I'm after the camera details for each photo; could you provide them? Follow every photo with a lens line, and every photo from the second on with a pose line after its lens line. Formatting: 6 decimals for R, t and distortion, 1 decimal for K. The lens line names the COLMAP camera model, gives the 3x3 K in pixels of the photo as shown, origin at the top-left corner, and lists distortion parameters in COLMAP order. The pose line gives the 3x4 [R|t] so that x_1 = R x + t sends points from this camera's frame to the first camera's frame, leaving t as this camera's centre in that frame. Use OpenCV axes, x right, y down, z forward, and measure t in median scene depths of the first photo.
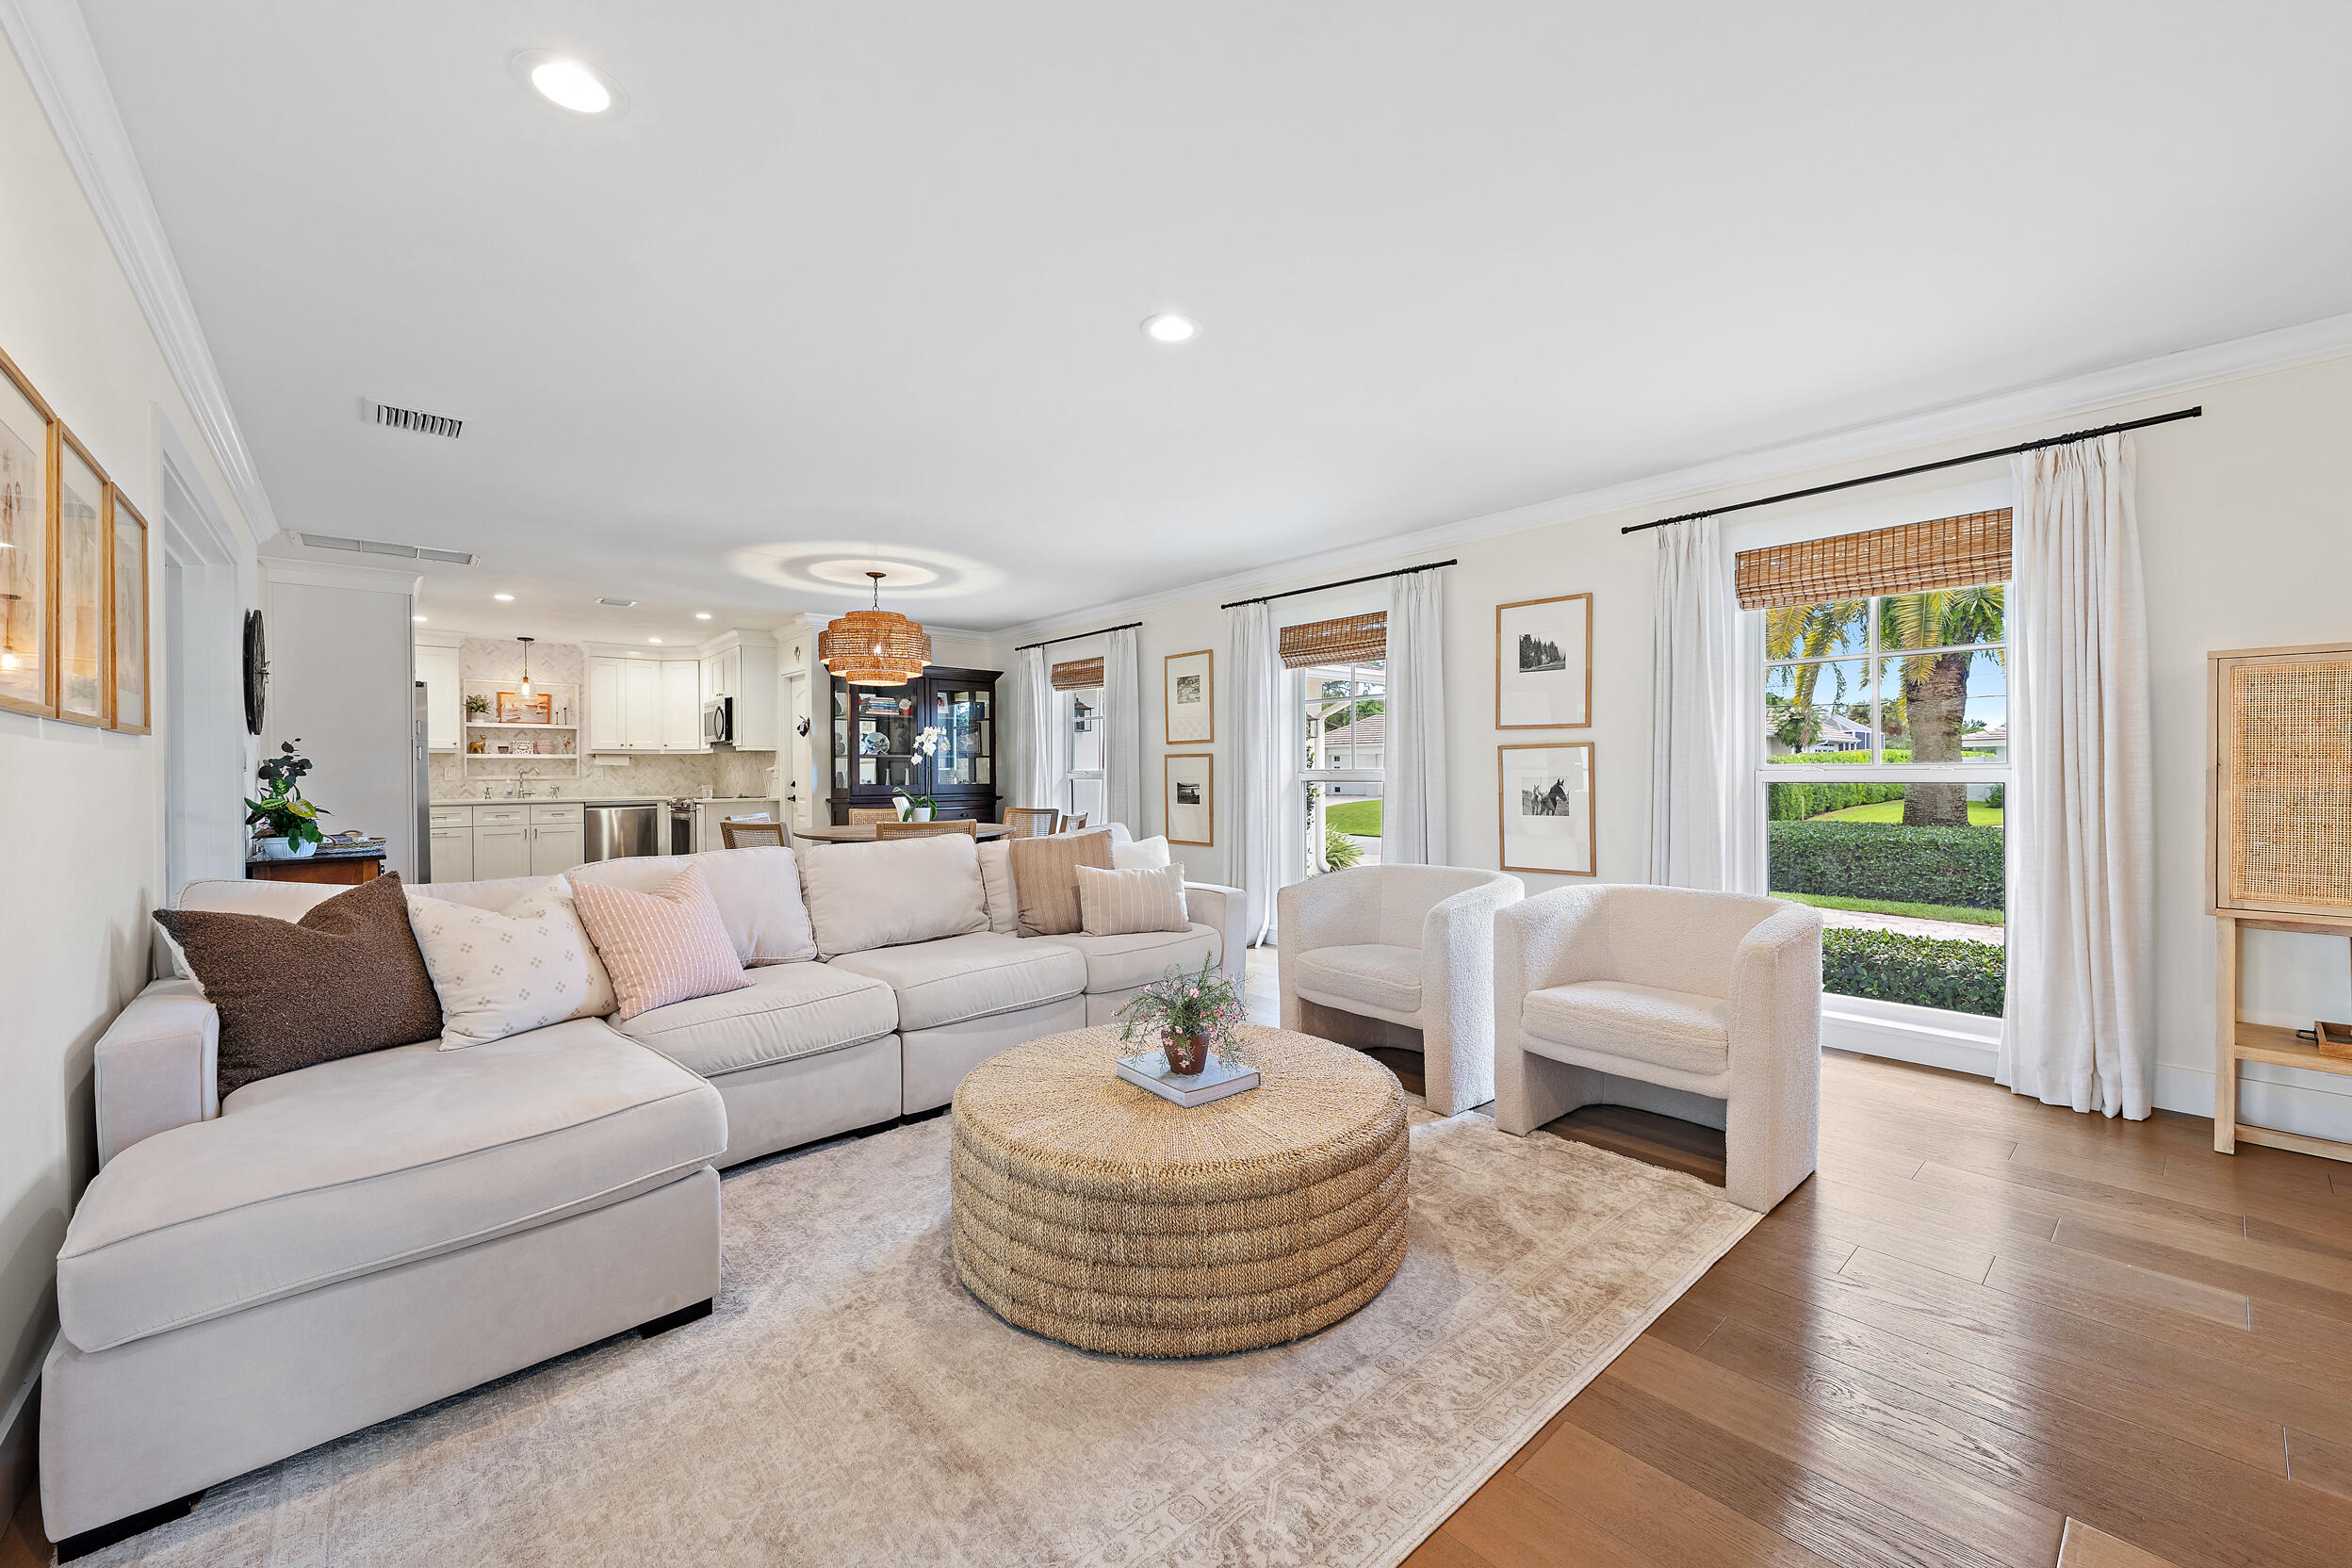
lens RADIAL K [[921.4, 0, 1175.0], [0, 921.4, 774.7], [0, 0, 1]] dist [-0.000632, -0.000048]
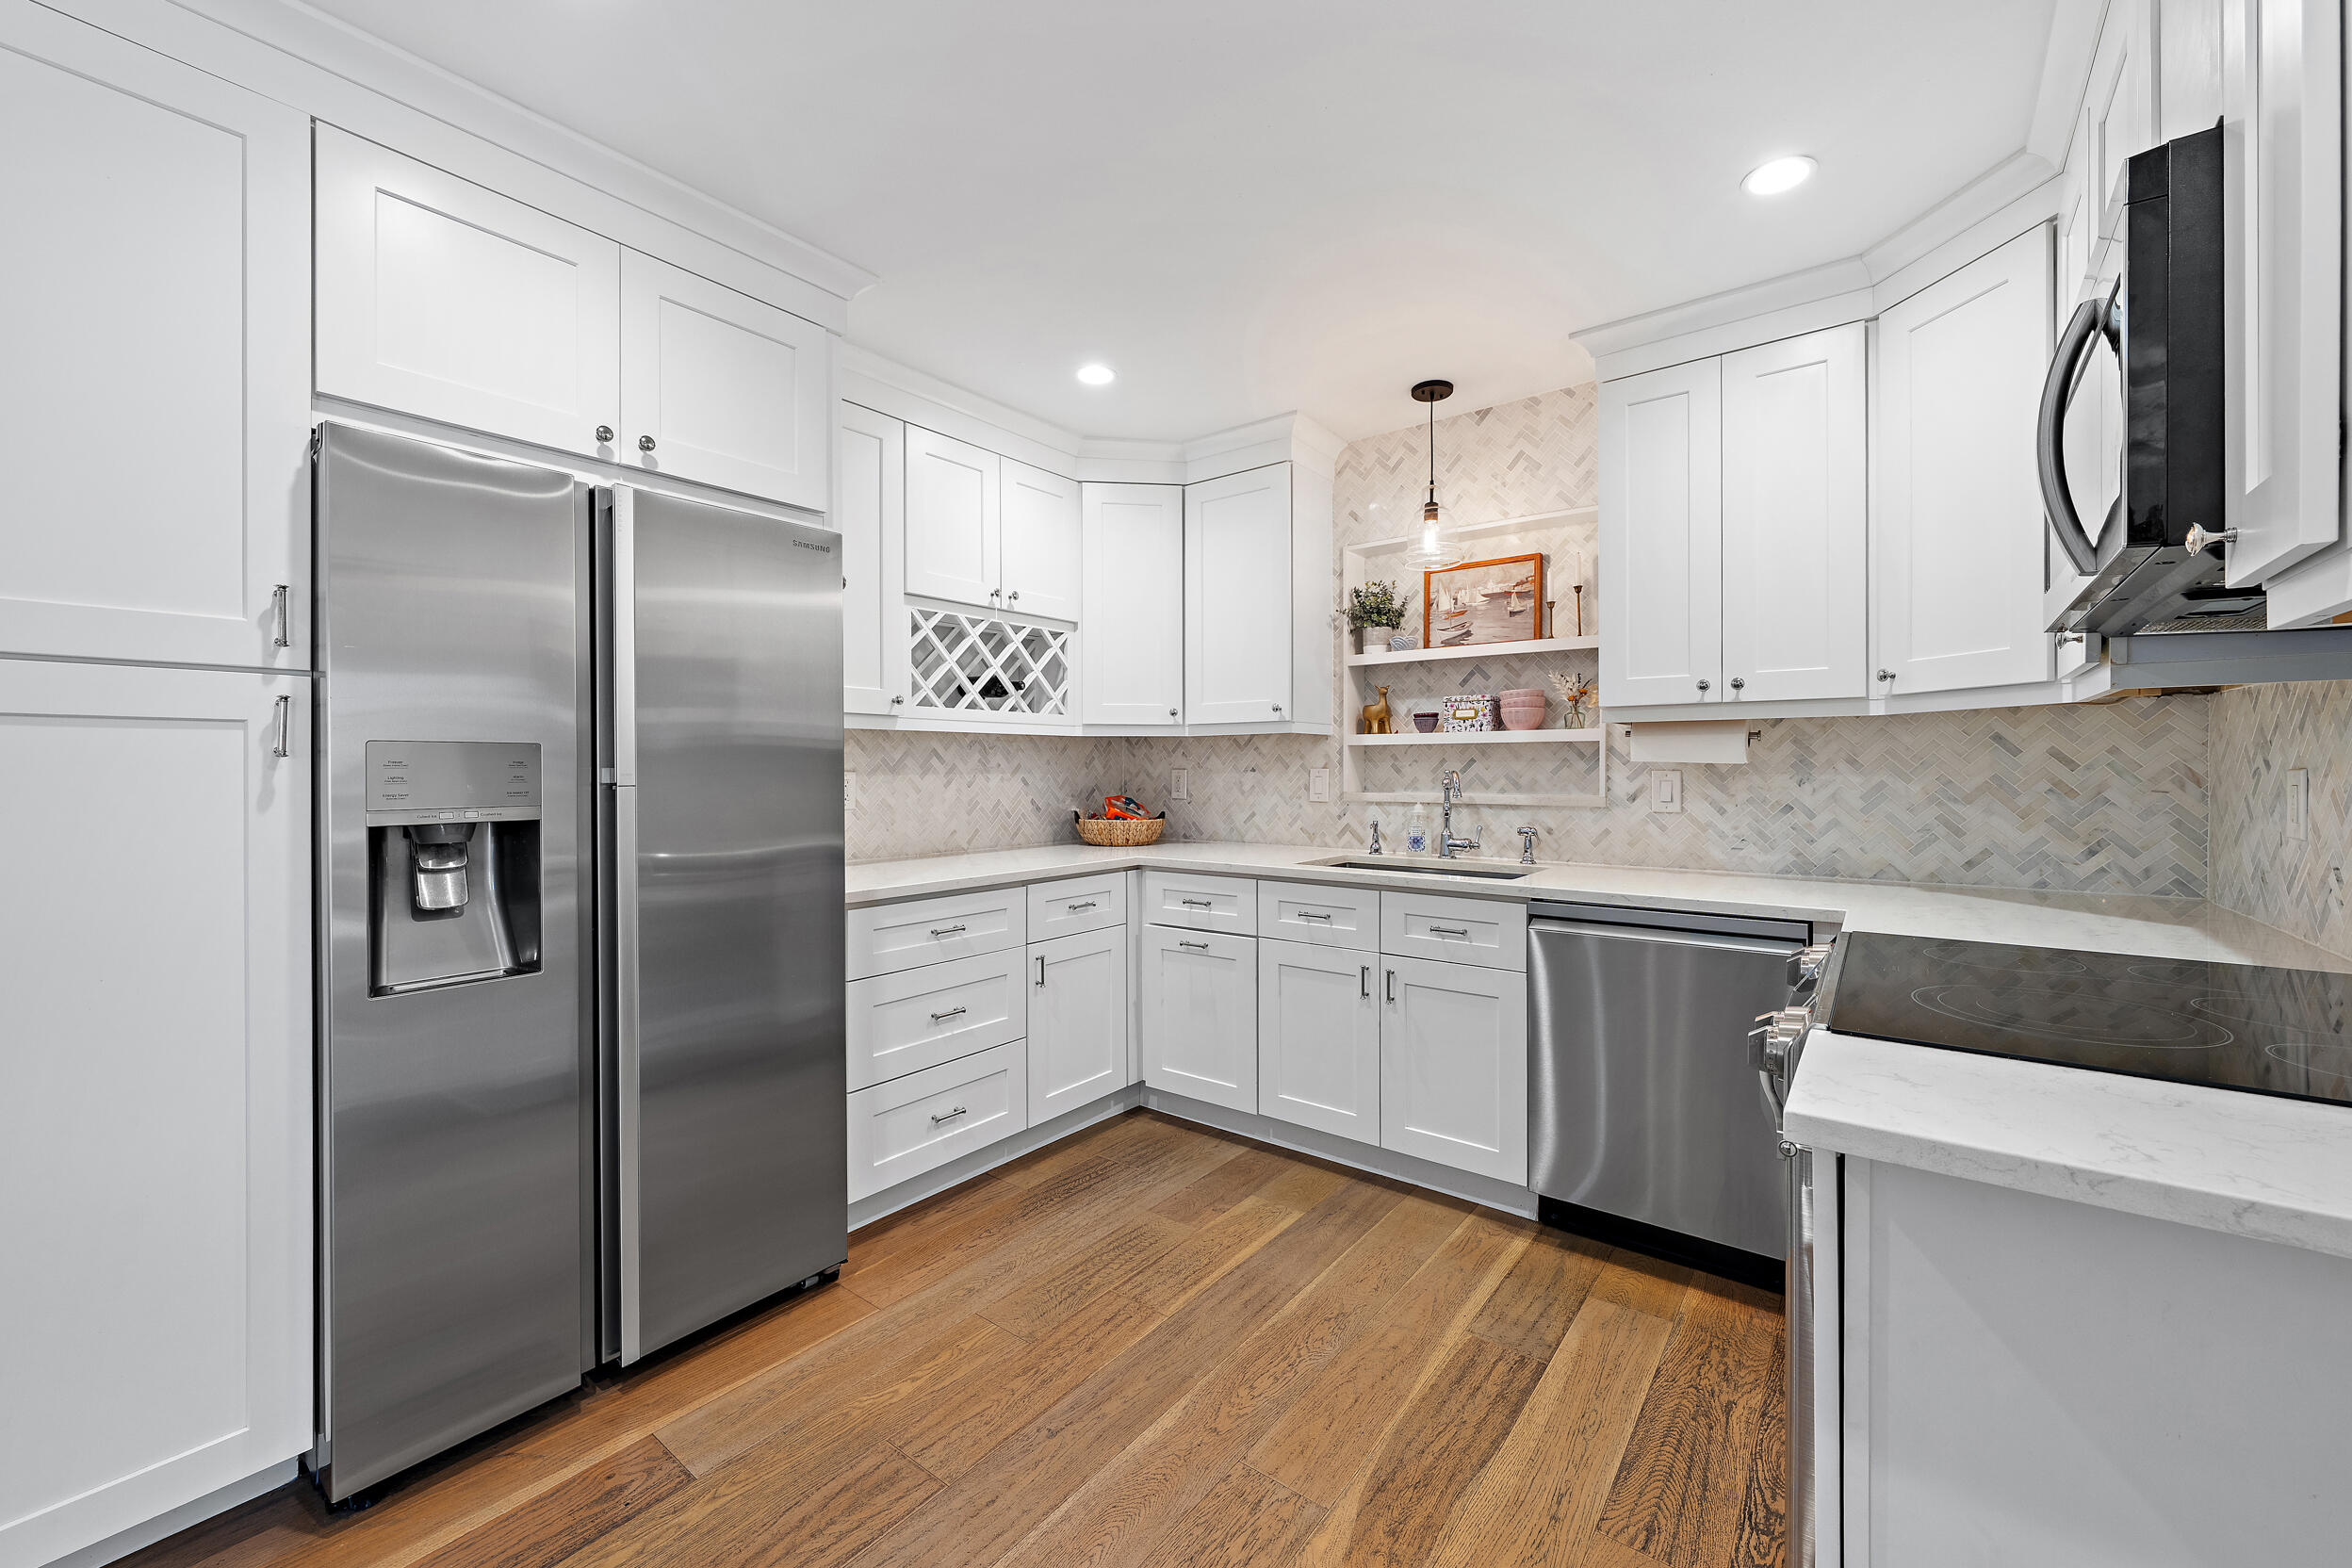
lens RADIAL K [[921.4, 0, 1175.7], [0, 921.4, 765.9], [0, 0, 1]] dist [-0.000632, -0.000048]
pose [[0.194528, 0.006536, -0.980875, -0.396830], [-0.002248, 0.999978, 0.006218, -0.011618], [0.980894, 0.000996, 0.194539, 0.854765]]
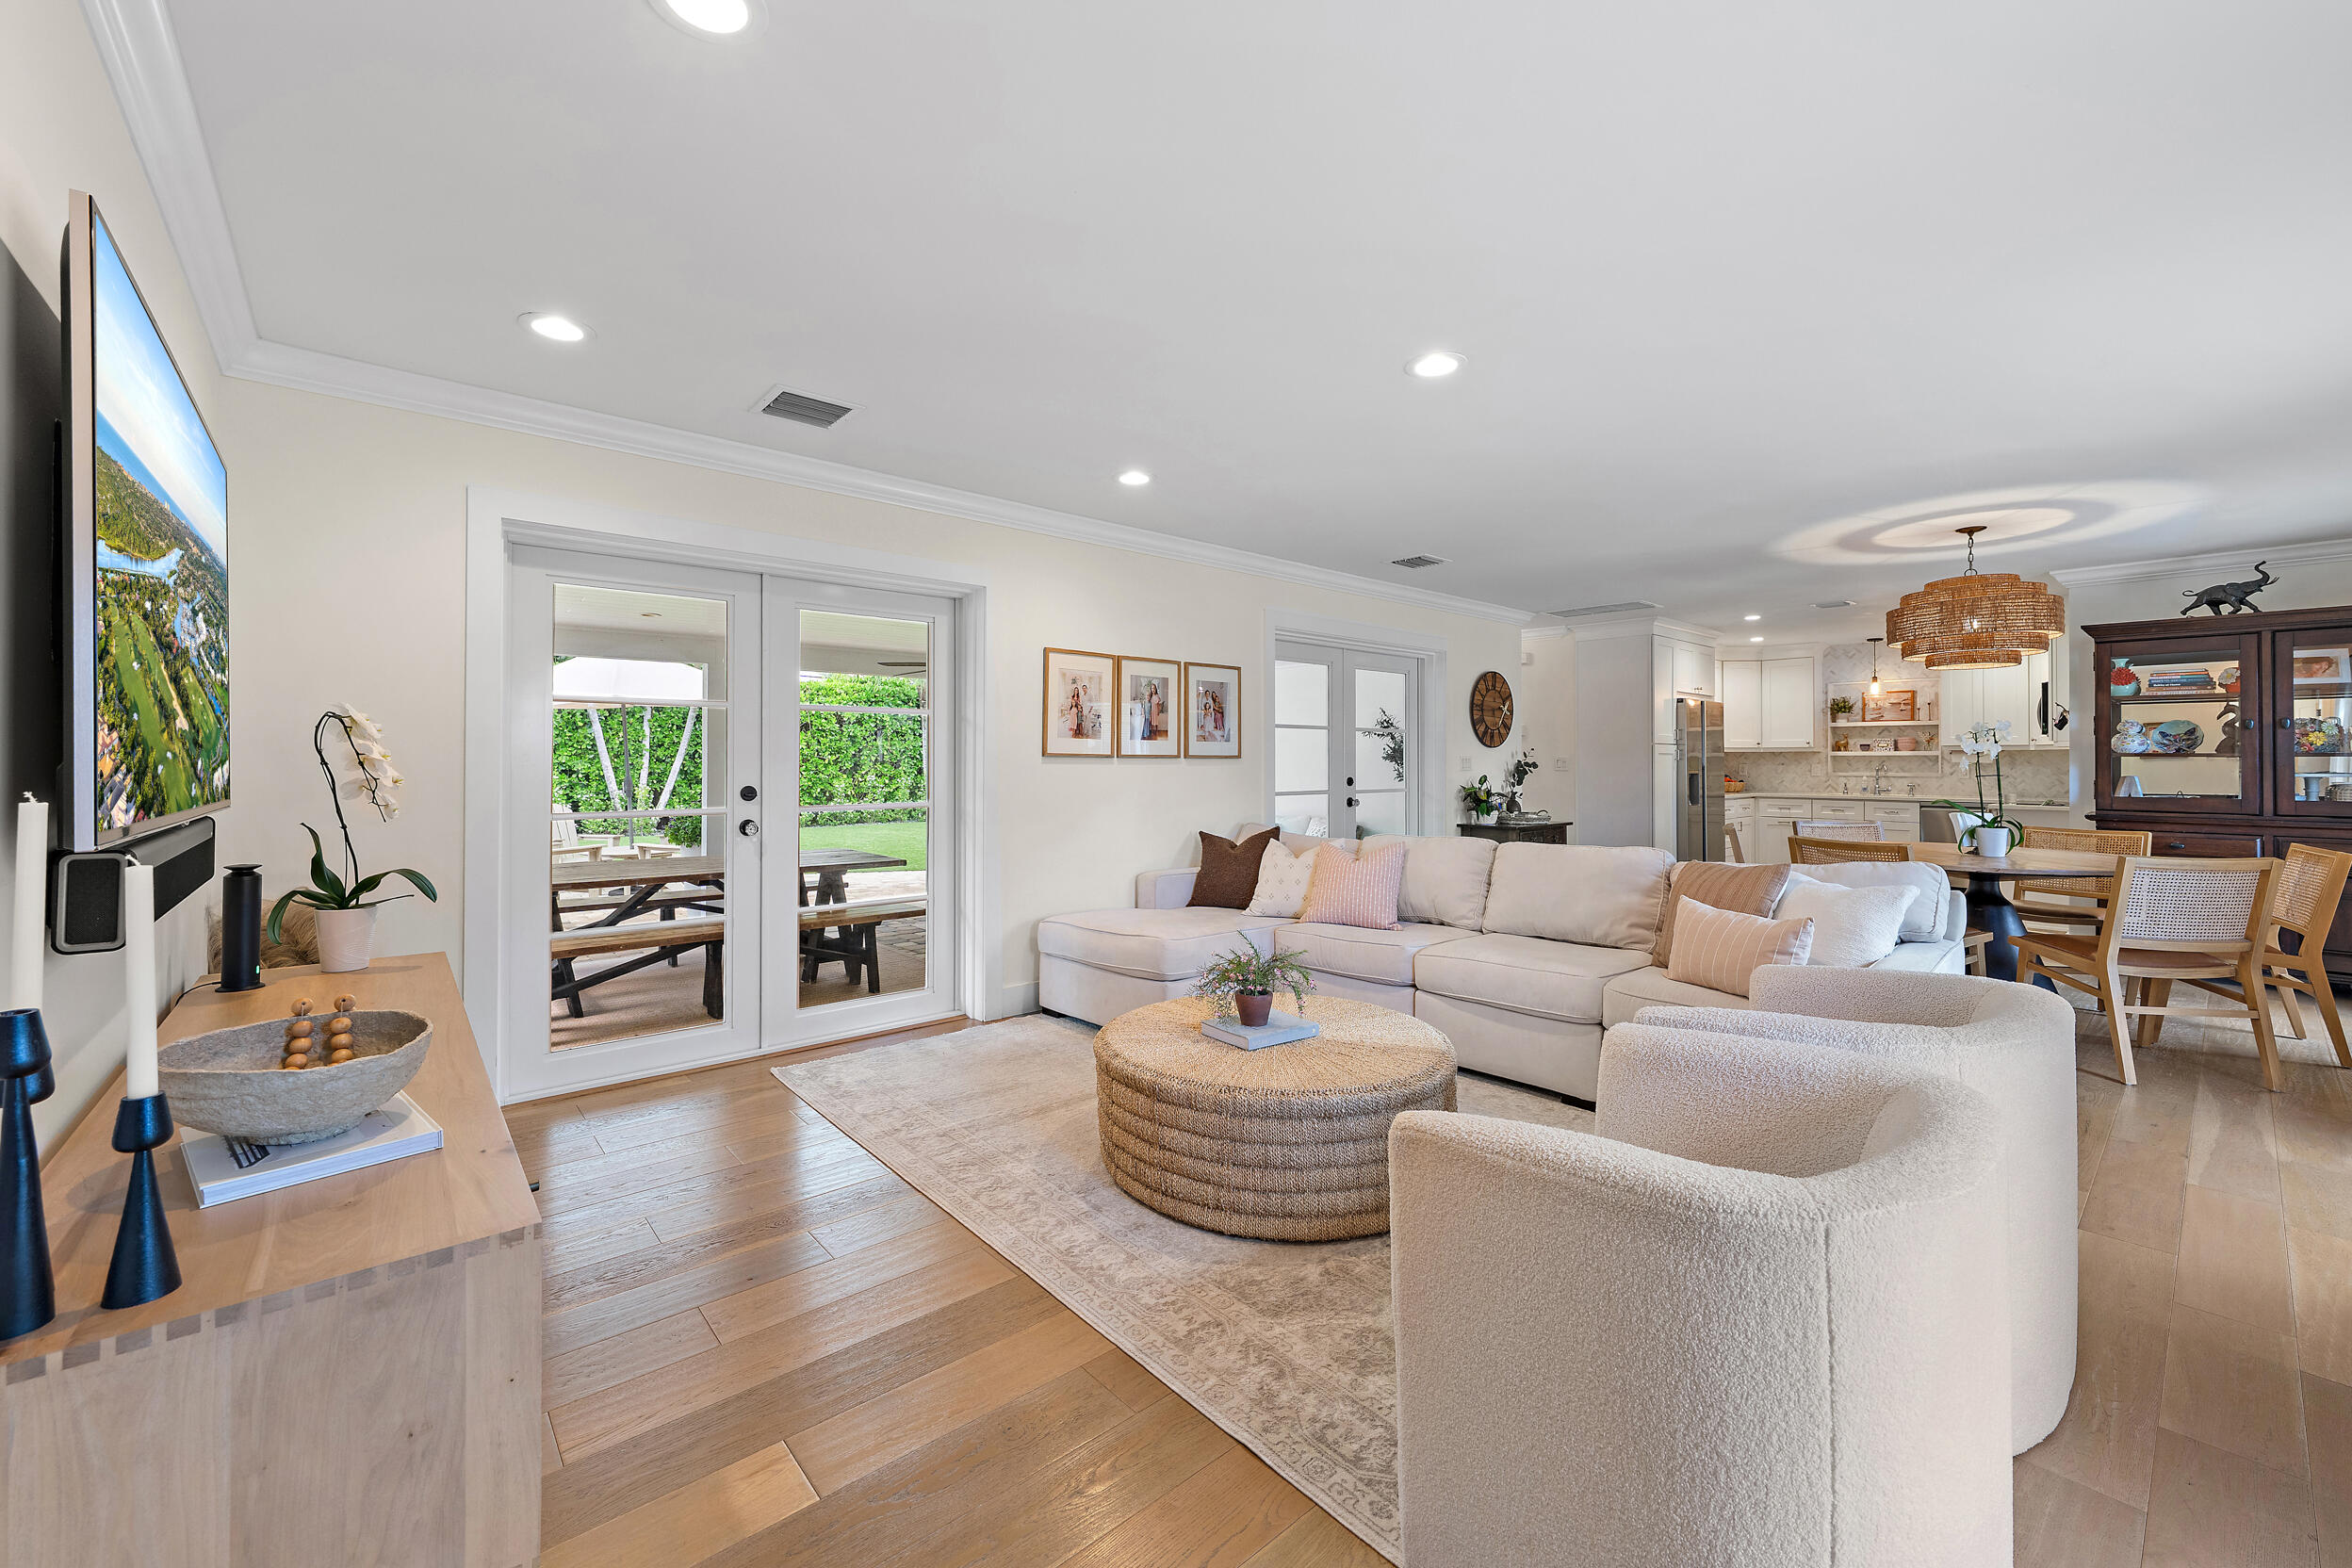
lens RADIAL K [[921.4, 0, 1175.5], [0, 921.4, 754.0], [0, 0, 1]] dist [-0.000632, -0.000048]
pose [[-0.003393, -0.001085, -0.999994, 0.330427], [-0.006484, 0.999978, -0.001063, -0.013897], [0.999973, 0.006480, -0.003400, 0.226813]]
